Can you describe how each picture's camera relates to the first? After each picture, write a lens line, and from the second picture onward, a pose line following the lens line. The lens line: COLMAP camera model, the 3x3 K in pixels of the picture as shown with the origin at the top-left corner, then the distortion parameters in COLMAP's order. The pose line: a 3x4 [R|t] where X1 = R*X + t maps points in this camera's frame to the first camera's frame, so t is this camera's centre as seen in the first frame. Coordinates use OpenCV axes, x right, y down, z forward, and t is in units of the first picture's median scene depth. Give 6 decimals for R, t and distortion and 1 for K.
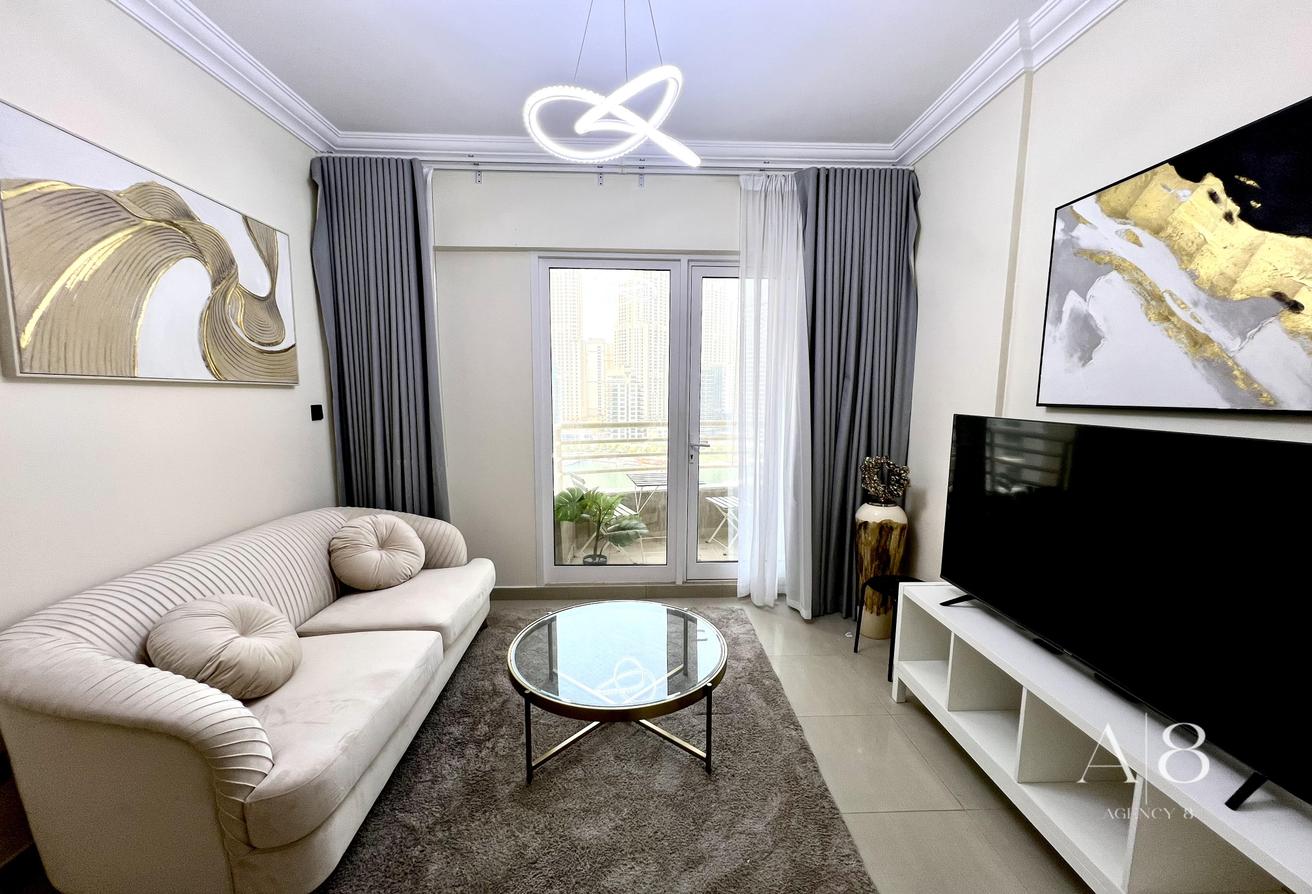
lens RADIAL K [[524.3, 0, 655.9], [0, 524.3, 462.3], [0, 0, 1]] dist [0.000471, 0.000421]
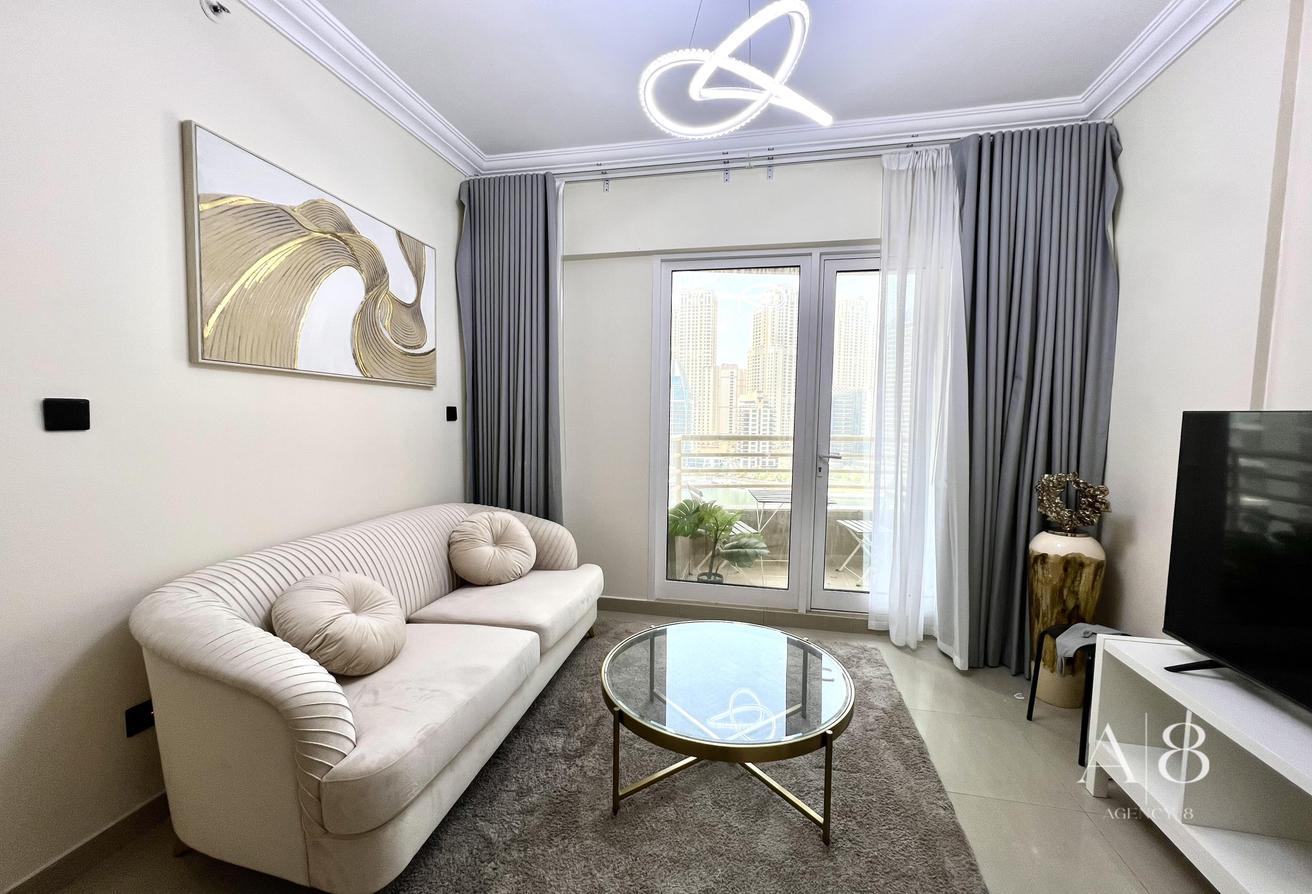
lens RADIAL K [[524.3, 0, 655.7], [0, 524.3, 456.1], [0, 0, 1]] dist [0.000471, 0.000421]
pose [[0.969263, 0.026240, -0.244624, 0.025031], [-0.040693, 0.997700, -0.054215, 0.043657], [0.242638, 0.062503, 0.968101, 0.101352]]
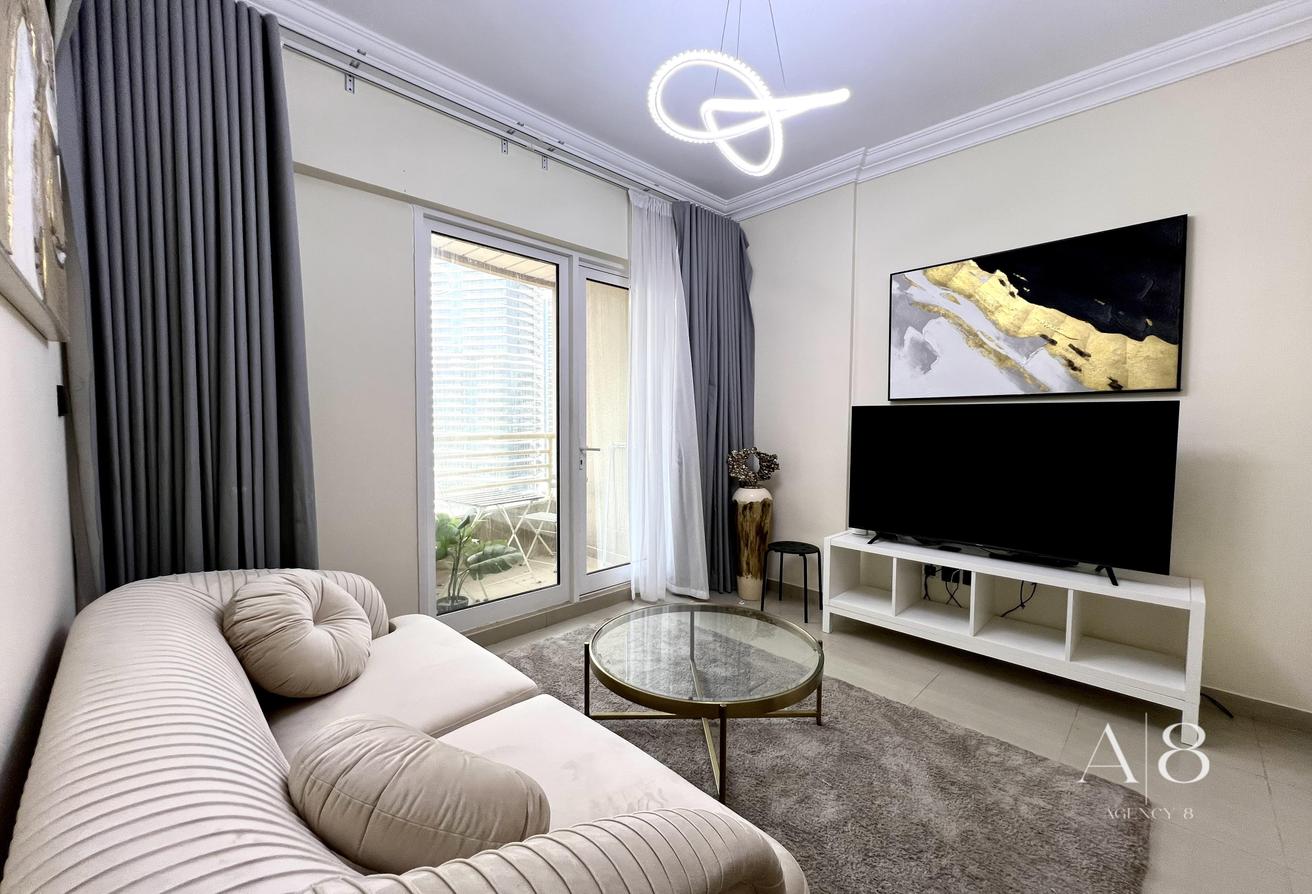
lens RADIAL K [[524.3, 0, 655.0], [0, 524.3, 457.0], [0, 0, 1]] dist [0.000471, 0.000421]
pose [[0.737405, -0.049518, 0.673633, -0.775792], [0.095699, 0.994908, -0.031624, 0.036724], [-0.668637, 0.087786, 0.738389, 0.341291]]
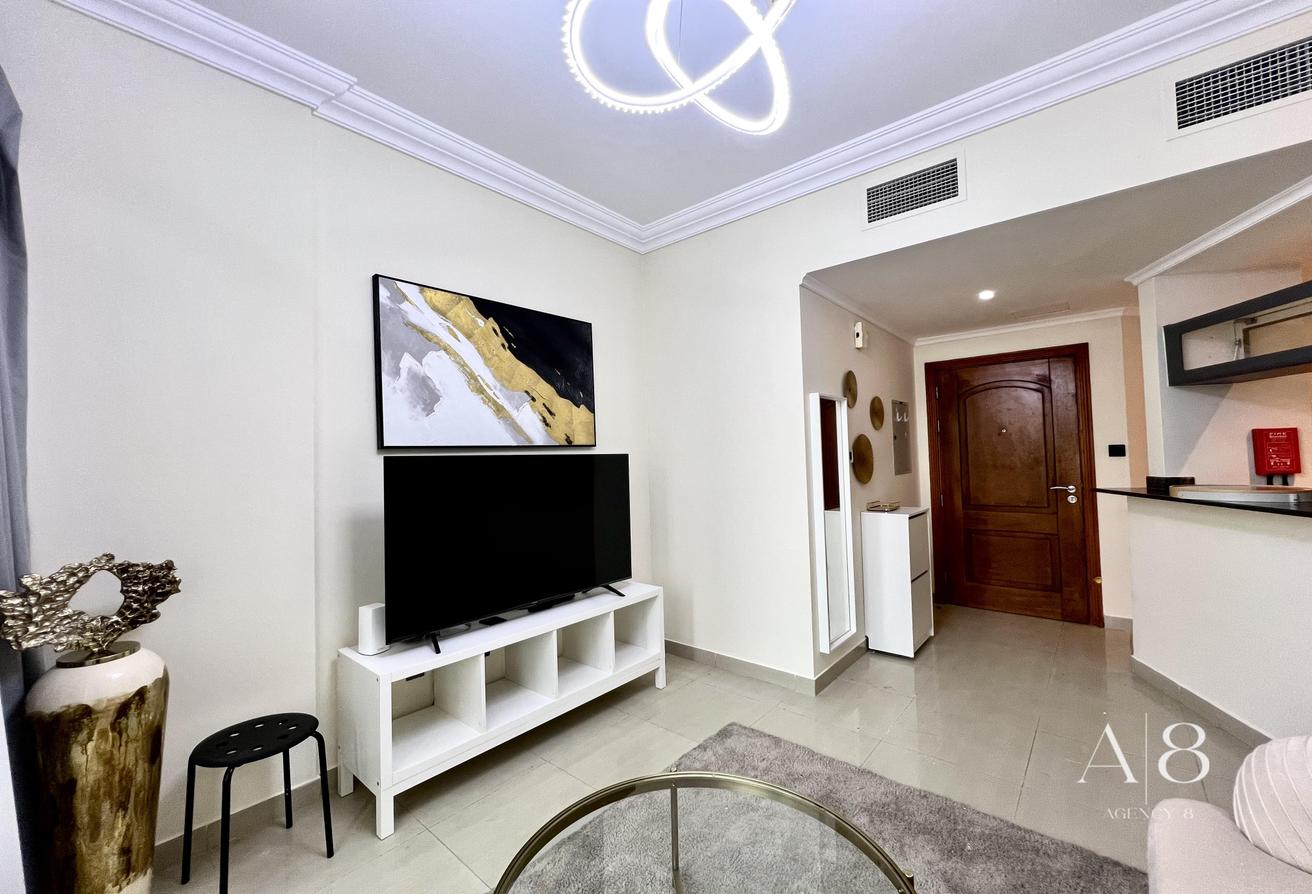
lens RADIAL K [[524.3, 0, 657.4], [0, 524.3, 444.9], [0, 0, 1]] dist [0.000471, 0.000421]
pose [[-0.731545, 0.030904, 0.681092, -0.405279], [0.116040, 0.990041, 0.079713, -0.131606], [-0.671845, 0.137348, -0.727846, 1.368907]]
